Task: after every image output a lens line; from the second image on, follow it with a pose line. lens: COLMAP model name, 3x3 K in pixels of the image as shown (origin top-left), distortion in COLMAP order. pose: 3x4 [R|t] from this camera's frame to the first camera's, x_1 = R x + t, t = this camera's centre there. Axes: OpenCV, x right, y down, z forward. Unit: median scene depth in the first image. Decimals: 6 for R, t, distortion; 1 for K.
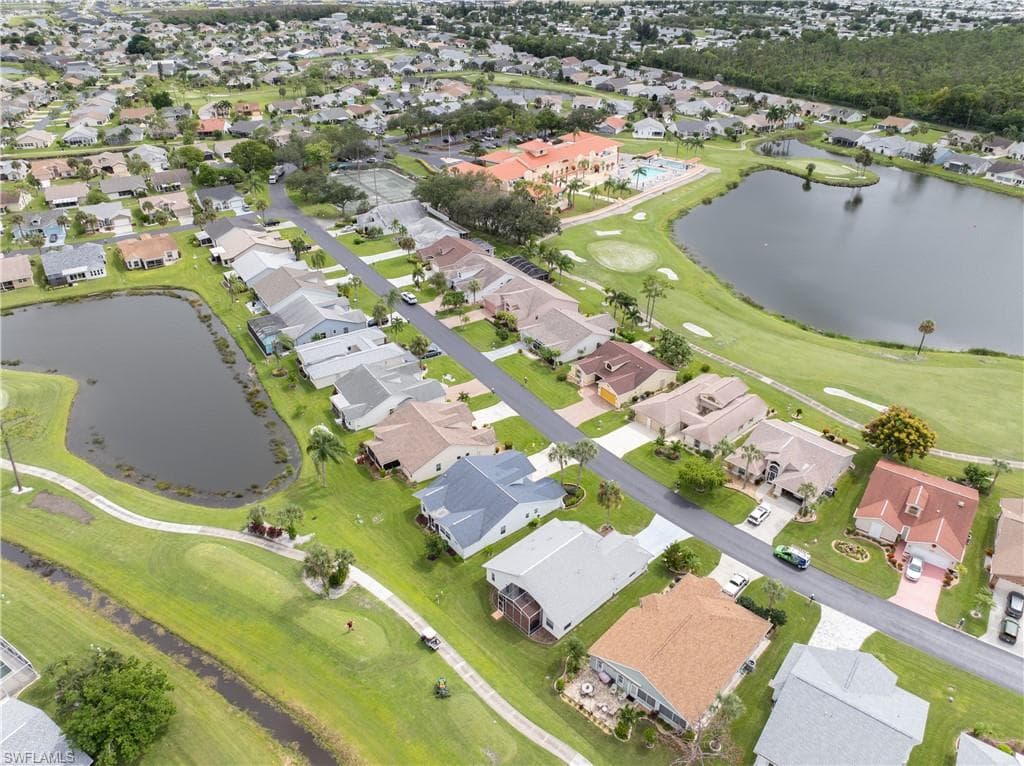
lens RADIAL K [[712.5, 0, 512.0], [0, 712.5, 383.0], [0, 0, 1]] dist [-0.058140, 0.023608]
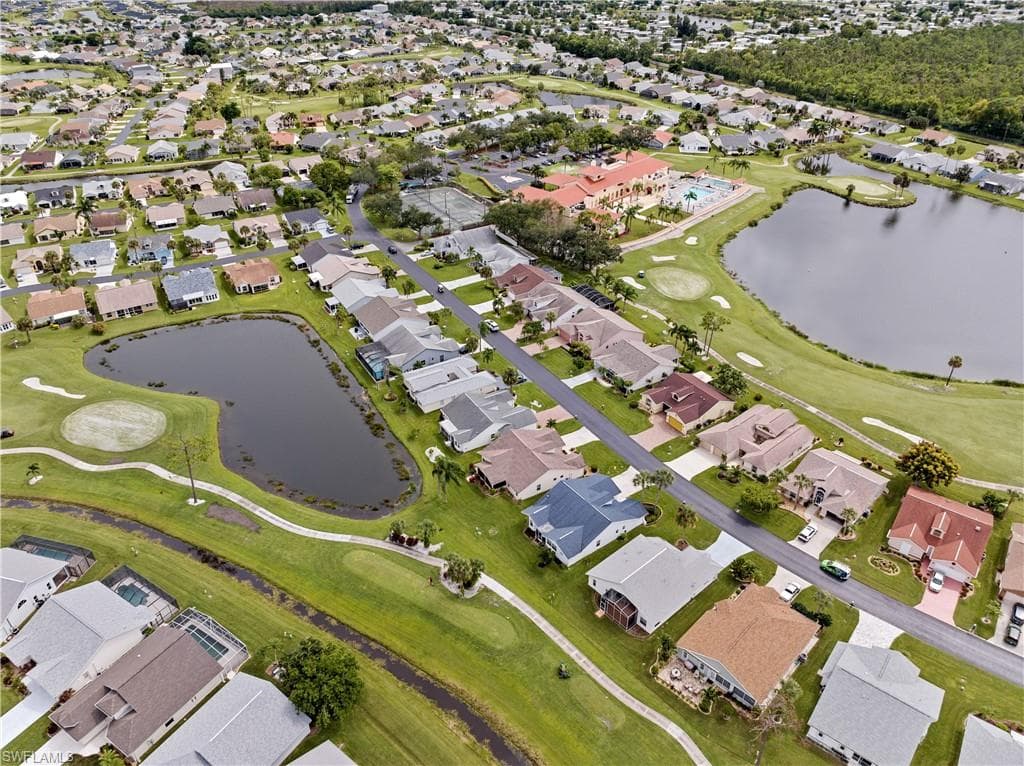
lens RADIAL K [[712.5, 0, 512.0], [0, 712.5, 383.0], [0, 0, 1]] dist [-0.058140, 0.023608]
pose [[0.999345, 0.011819, -0.034190, -0.080440], [-0.010798, 0.999495, 0.029888, -0.068727], [0.034526, -0.029499, 0.998968, -0.145980]]
